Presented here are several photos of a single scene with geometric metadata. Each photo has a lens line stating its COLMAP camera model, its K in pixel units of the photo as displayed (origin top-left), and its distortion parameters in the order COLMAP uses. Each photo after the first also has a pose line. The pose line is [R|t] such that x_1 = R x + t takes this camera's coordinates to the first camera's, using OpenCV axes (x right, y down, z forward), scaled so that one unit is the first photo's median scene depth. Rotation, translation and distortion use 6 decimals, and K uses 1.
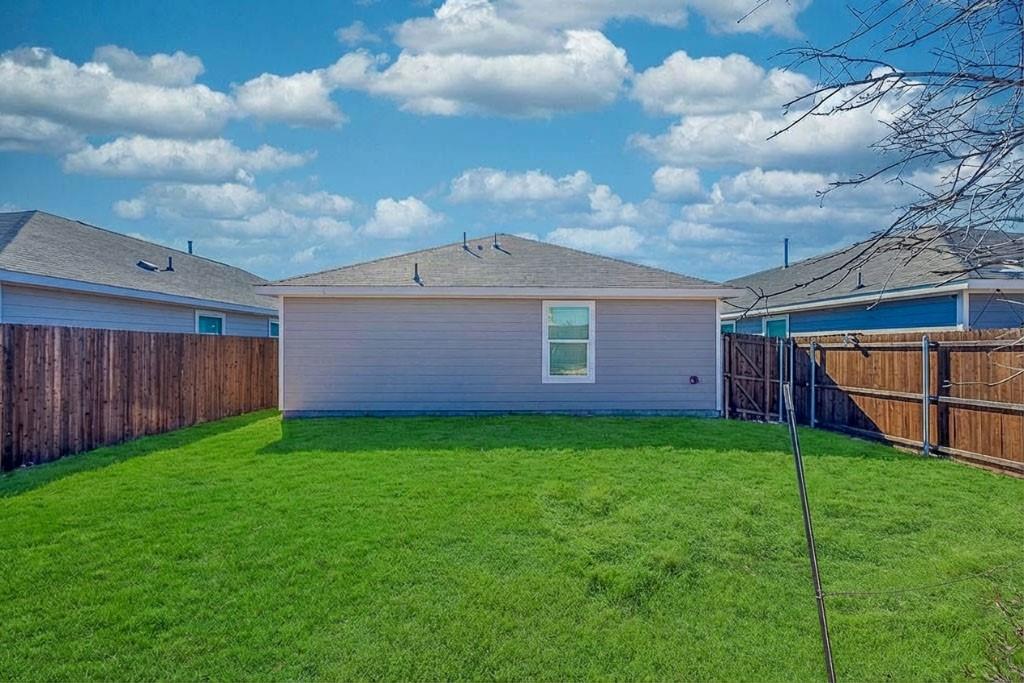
lens RADIAL K [[394.4, 0, 511.3], [0, 394.4, 345.5], [0, 0, 1]] dist [0.000029, -0.000724]
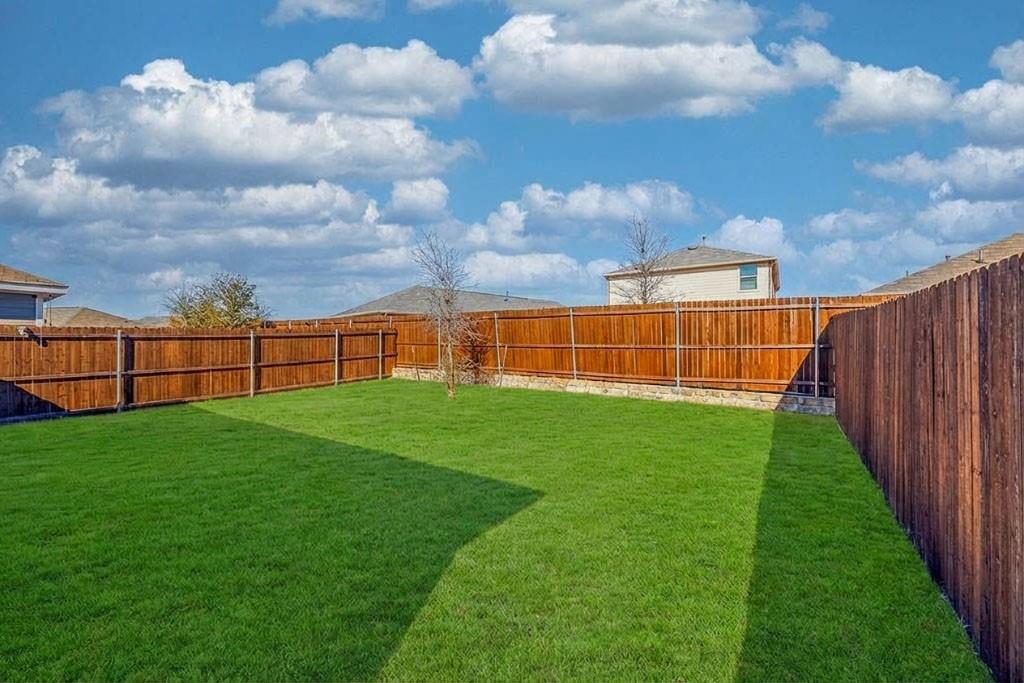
lens RADIAL K [[394.4, 0, 510.4], [0, 394.4, 338.6], [0, 0, 1]] dist [0.000029, -0.000724]
pose [[-0.794210, 0.000718, 0.607643, -0.873837], [-0.003863, 0.999973, -0.006231, 0.009905], [-0.607631, -0.007297, -0.794186, 1.197898]]
